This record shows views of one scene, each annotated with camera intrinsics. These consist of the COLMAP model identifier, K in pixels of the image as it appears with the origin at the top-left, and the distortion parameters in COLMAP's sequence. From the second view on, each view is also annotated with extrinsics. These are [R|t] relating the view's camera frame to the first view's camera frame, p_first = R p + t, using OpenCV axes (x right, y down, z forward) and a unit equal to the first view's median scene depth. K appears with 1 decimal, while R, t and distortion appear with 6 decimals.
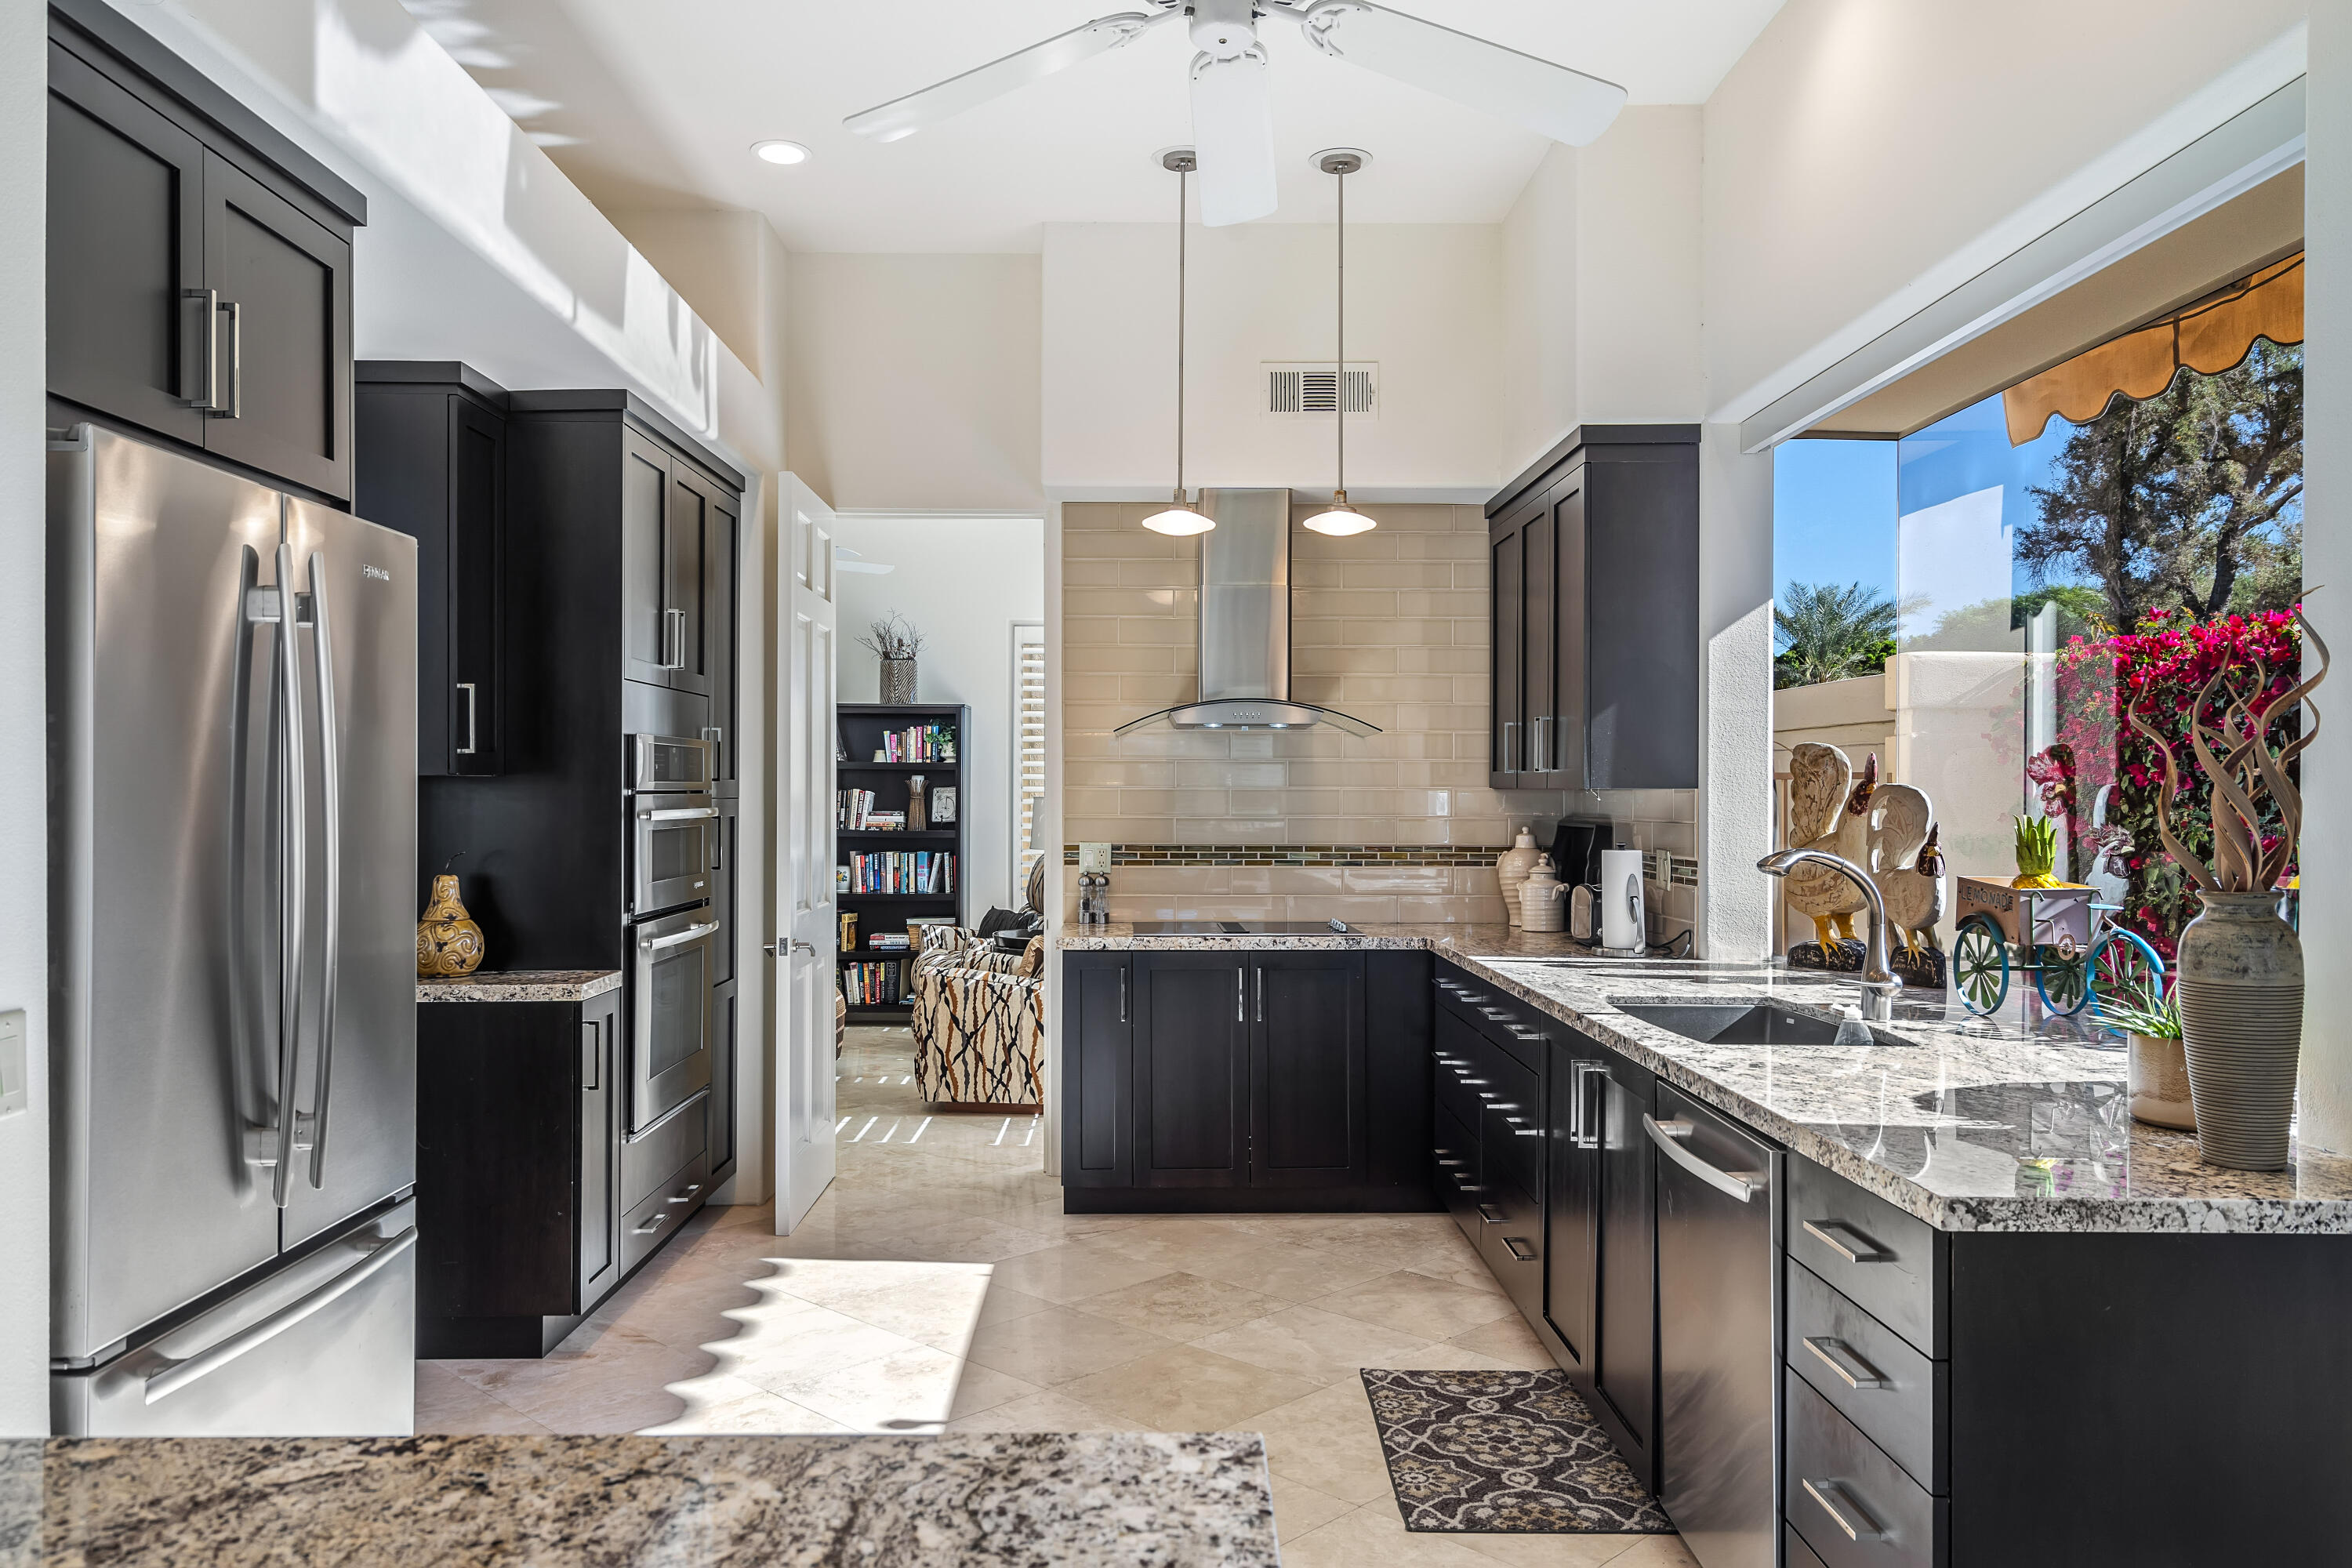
lens RADIAL K [[1646.4, 0, 1147.0], [0, 1646.4, 785.1], [0, 0, 1]] dist [0.005384, 0.001387]
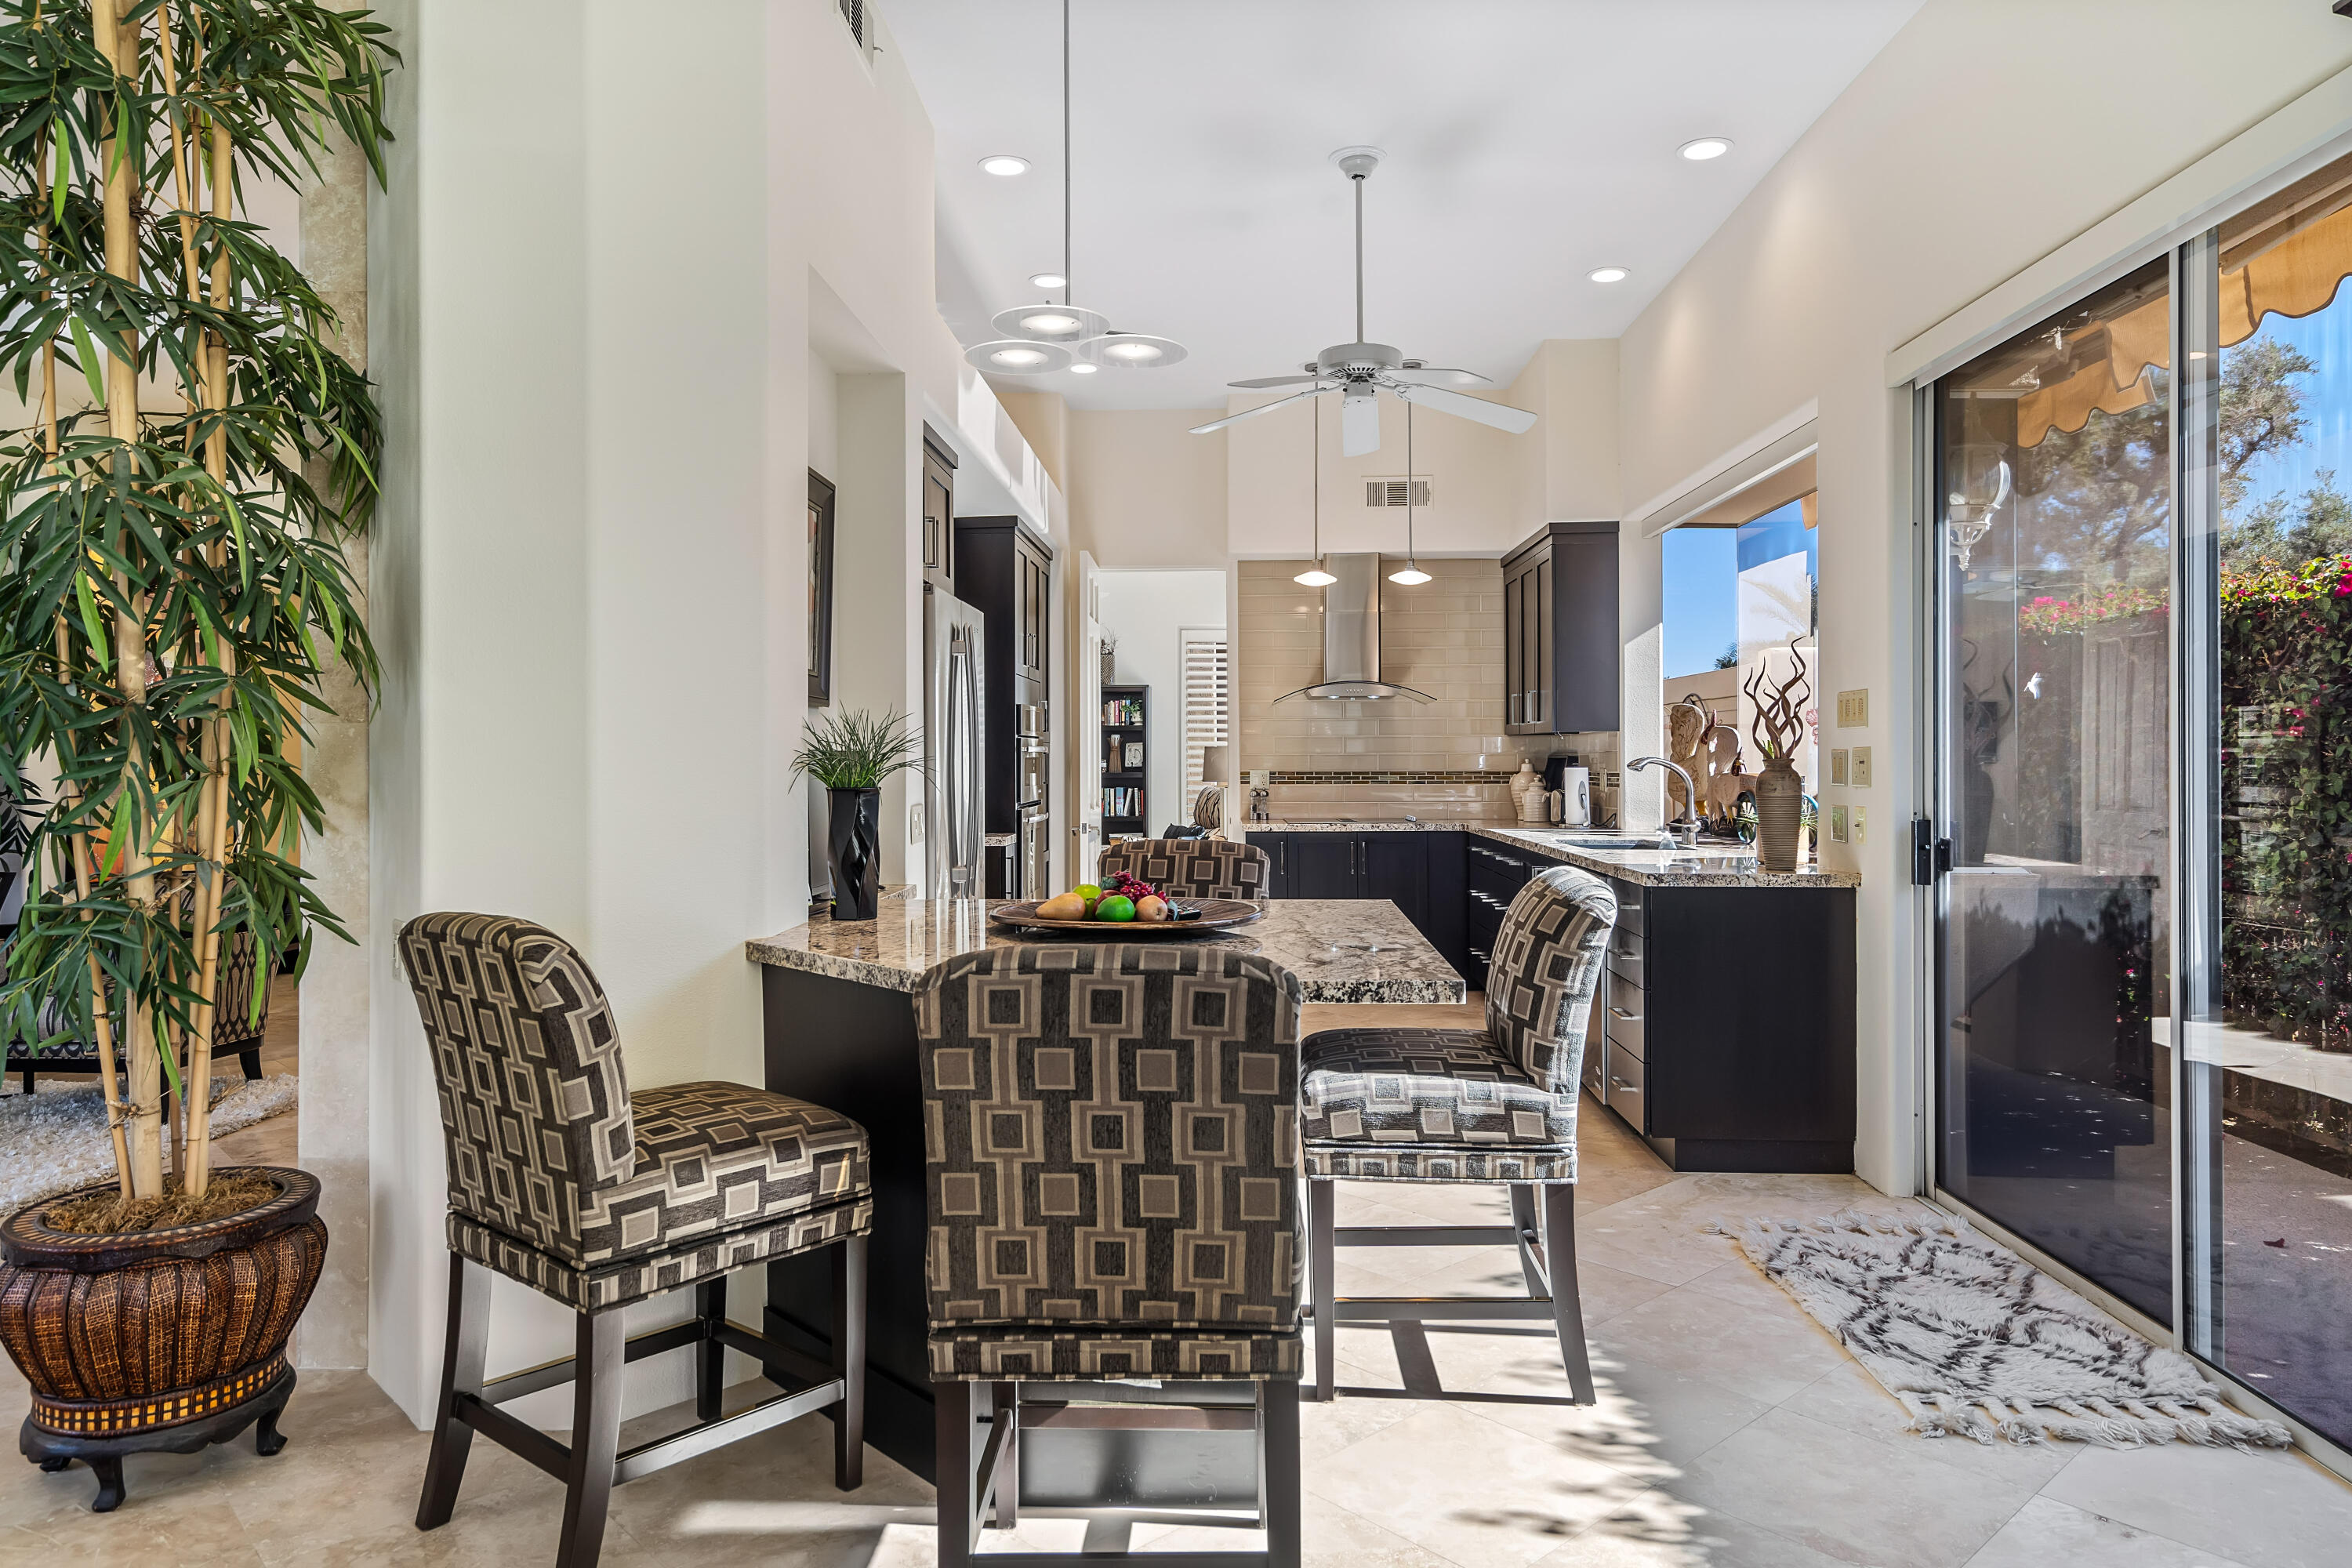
lens RADIAL K [[1402.7, 0, 1182.4], [0, 1402.7, 750.5], [0, 0, 1]] dist [0.001448, -0.000159]
pose [[0.998998, -0.006160, -0.044339, -0.051763], [0.006135, 0.999981, -0.000690, 0.018078], [0.044342, 0.000418, 0.999016, -0.431763]]
